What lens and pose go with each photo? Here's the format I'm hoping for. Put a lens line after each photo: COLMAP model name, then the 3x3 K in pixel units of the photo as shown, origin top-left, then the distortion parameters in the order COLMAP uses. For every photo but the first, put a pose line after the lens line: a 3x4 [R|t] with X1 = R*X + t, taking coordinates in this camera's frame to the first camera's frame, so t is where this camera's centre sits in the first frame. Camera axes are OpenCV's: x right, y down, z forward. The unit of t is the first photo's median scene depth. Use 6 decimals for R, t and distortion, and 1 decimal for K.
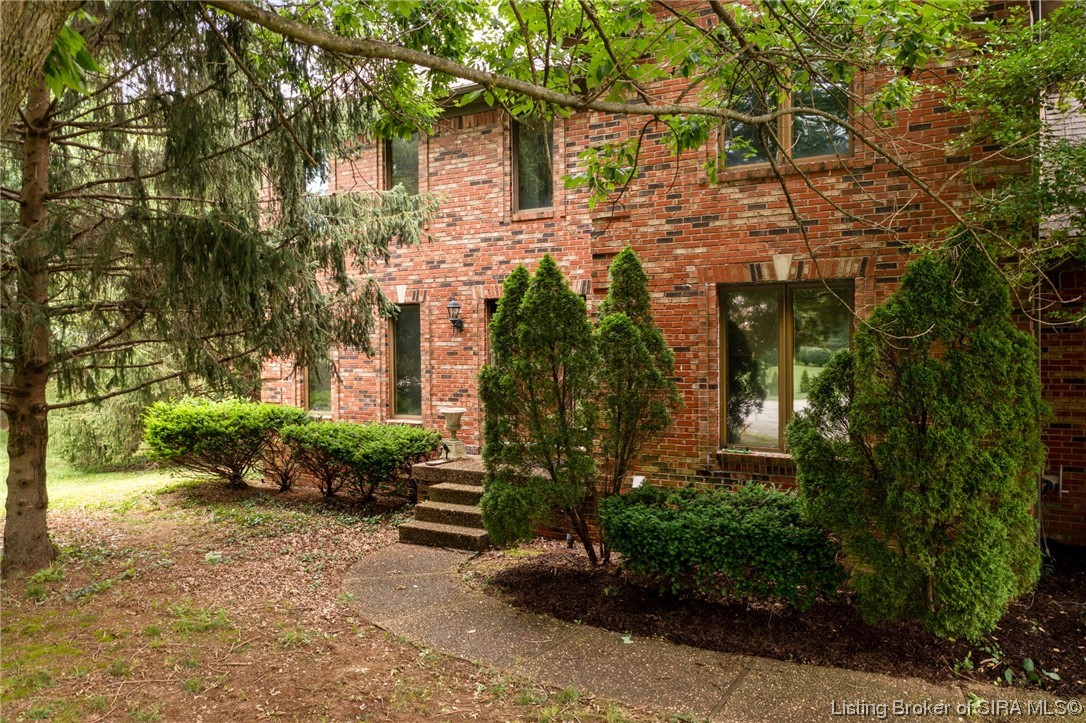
lens RADIAL K [[877.6, 0, 538.3], [0, 877.6, 321.4], [0, 0, 1]] dist [0.002775, 0.001704]
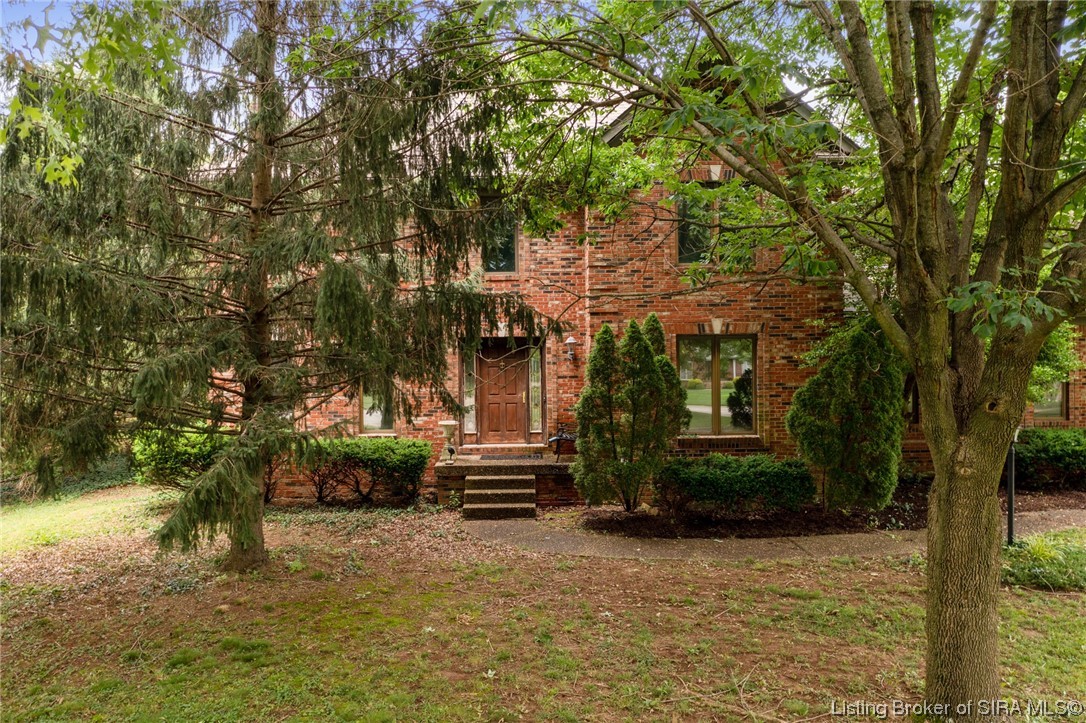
lens RADIAL K [[877.6, 0, 538.3], [0, 877.6, 321.4], [0, 0, 1]] dist [0.002775, 0.001704]
pose [[0.842767, 0.010688, 0.538172, -0.840551], [-0.005669, 0.999924, -0.010981, -0.045126], [-0.538248, 0.006204, 0.842763, -0.224542]]
